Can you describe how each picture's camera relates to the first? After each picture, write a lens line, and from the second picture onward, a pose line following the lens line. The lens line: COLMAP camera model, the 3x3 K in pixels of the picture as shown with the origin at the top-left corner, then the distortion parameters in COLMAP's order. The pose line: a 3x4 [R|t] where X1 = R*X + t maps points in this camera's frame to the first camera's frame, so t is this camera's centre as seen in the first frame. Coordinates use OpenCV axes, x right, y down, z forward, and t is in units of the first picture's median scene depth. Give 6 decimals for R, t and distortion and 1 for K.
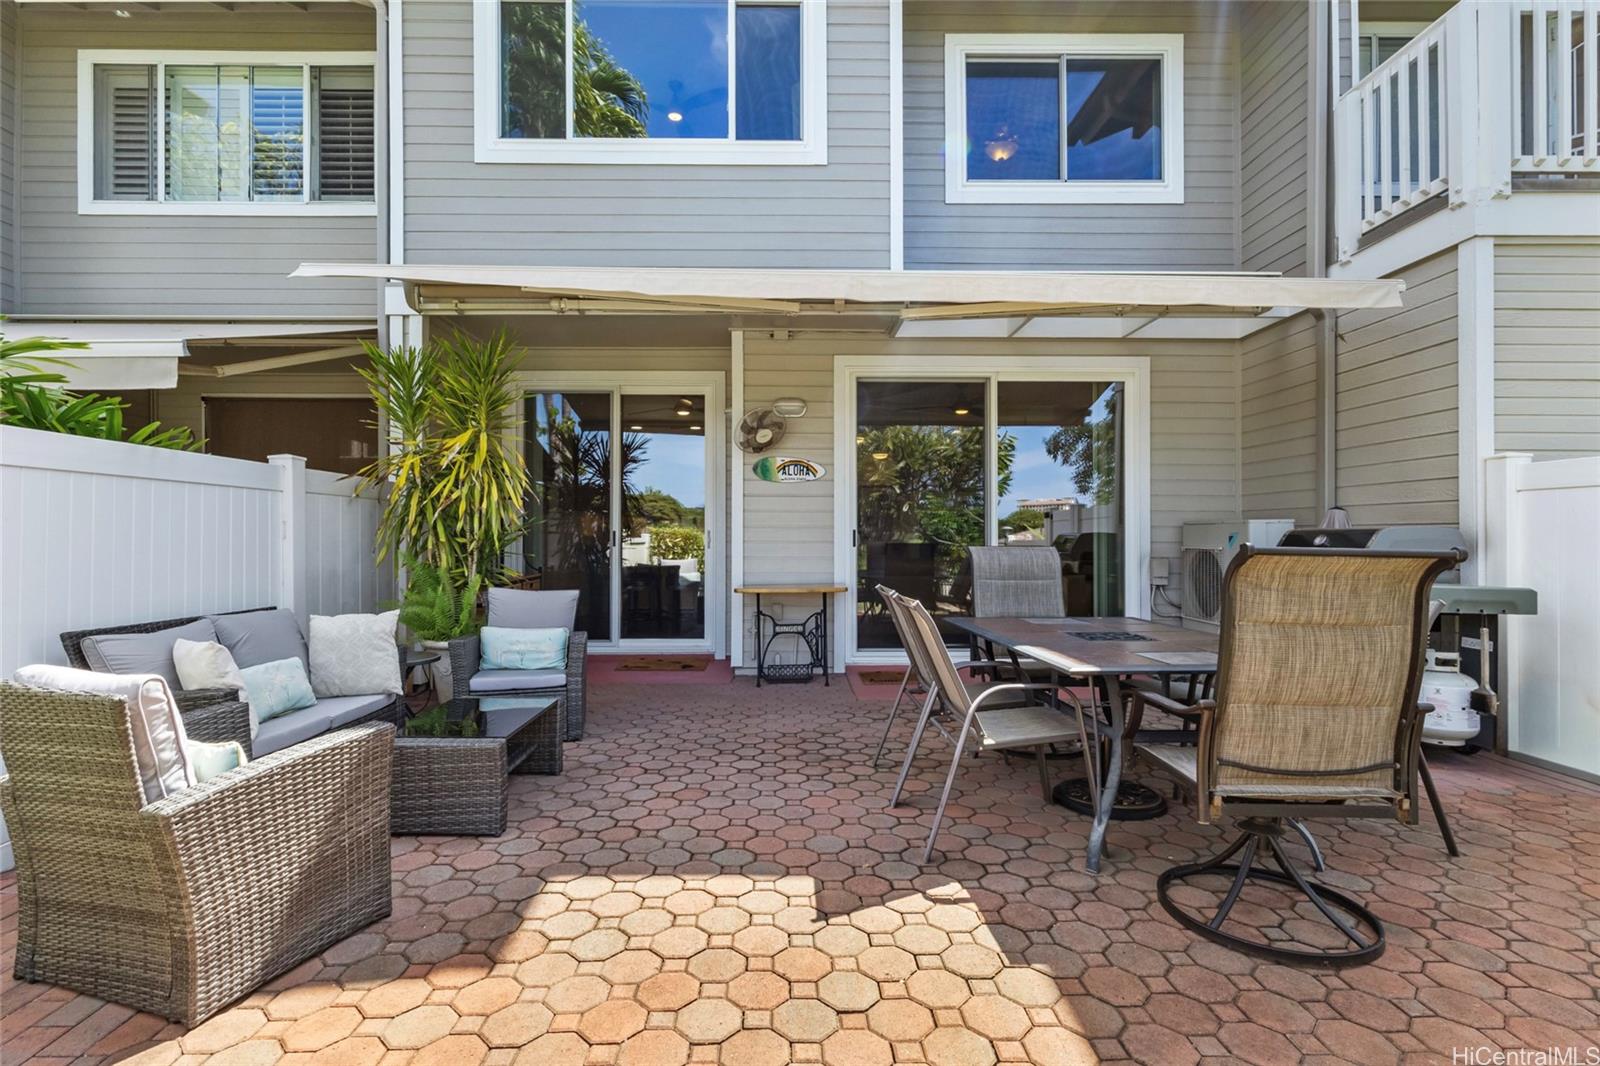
lens RADIAL K [[752.7, 0, 803.5], [0, 752.7, 536.4], [0, 0, 1]] dist [-0.000041, -0.000038]
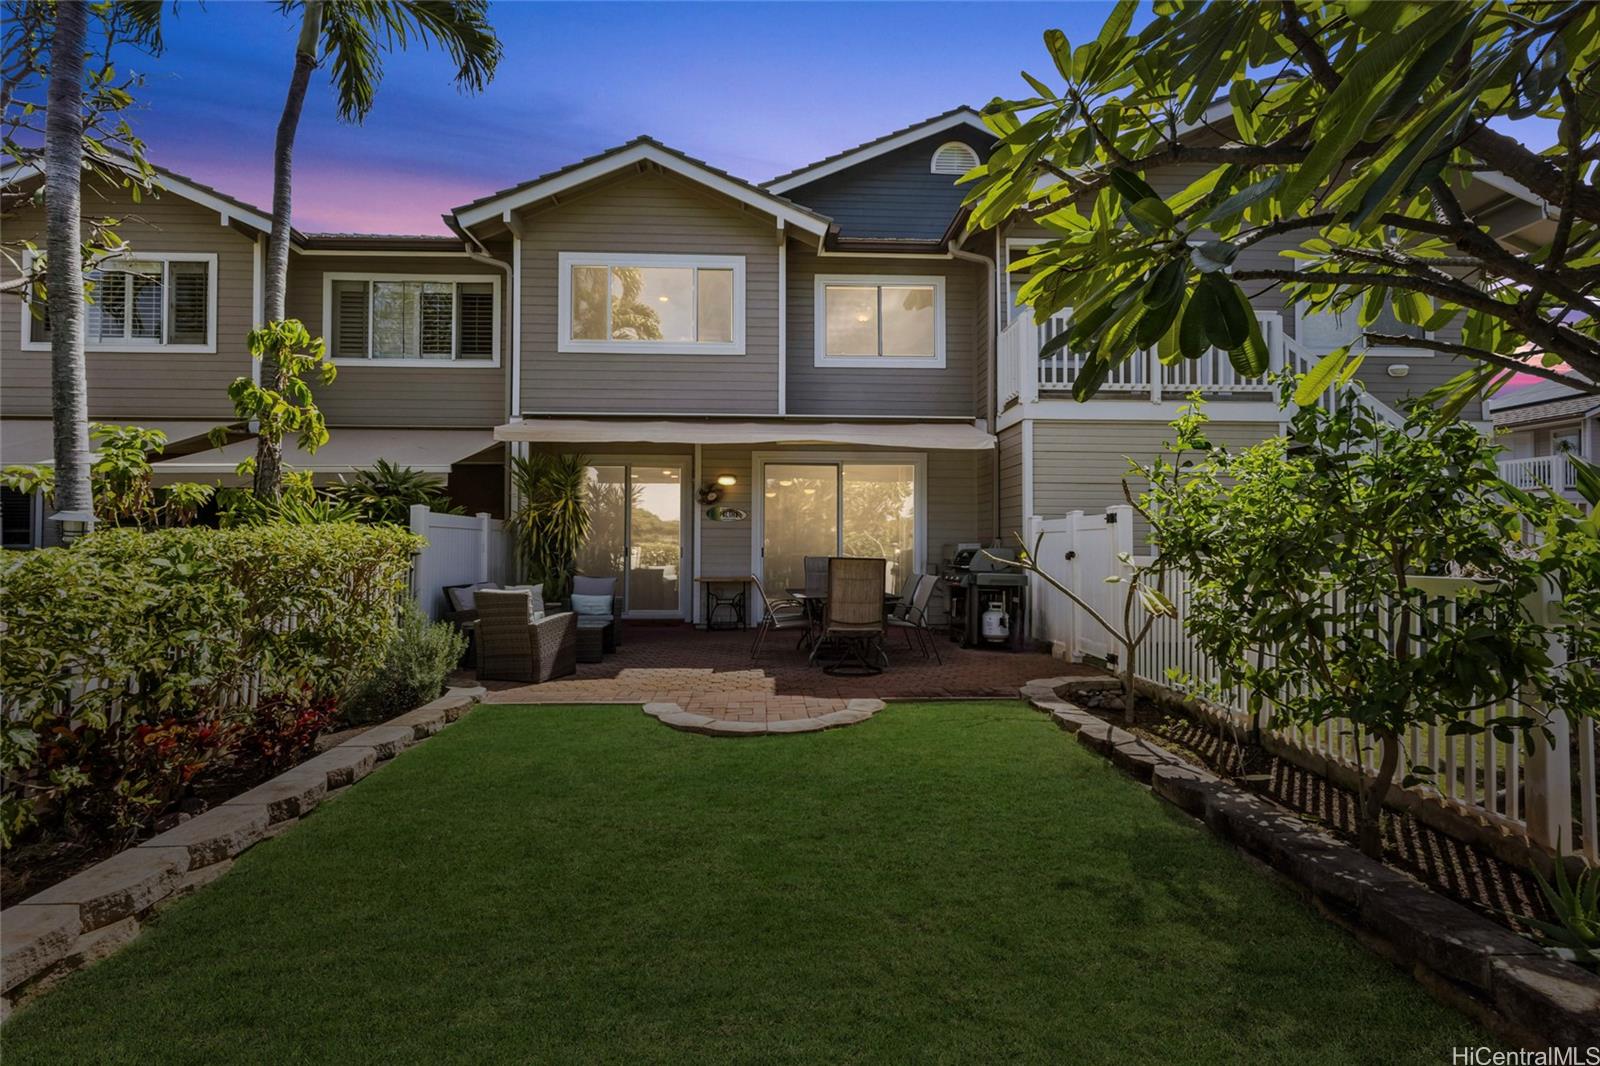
lens RADIAL K [[752.7, 0, 796.3], [0, 752.7, 529.1], [0, 0, 1]] dist [-0.000041, -0.000038]
pose [[0.999854, 0.004291, 0.016539, 0.121152], [-0.003868, 0.999667, -0.025512, -0.007232], [-0.016643, 0.025445, 0.999538, -0.820812]]
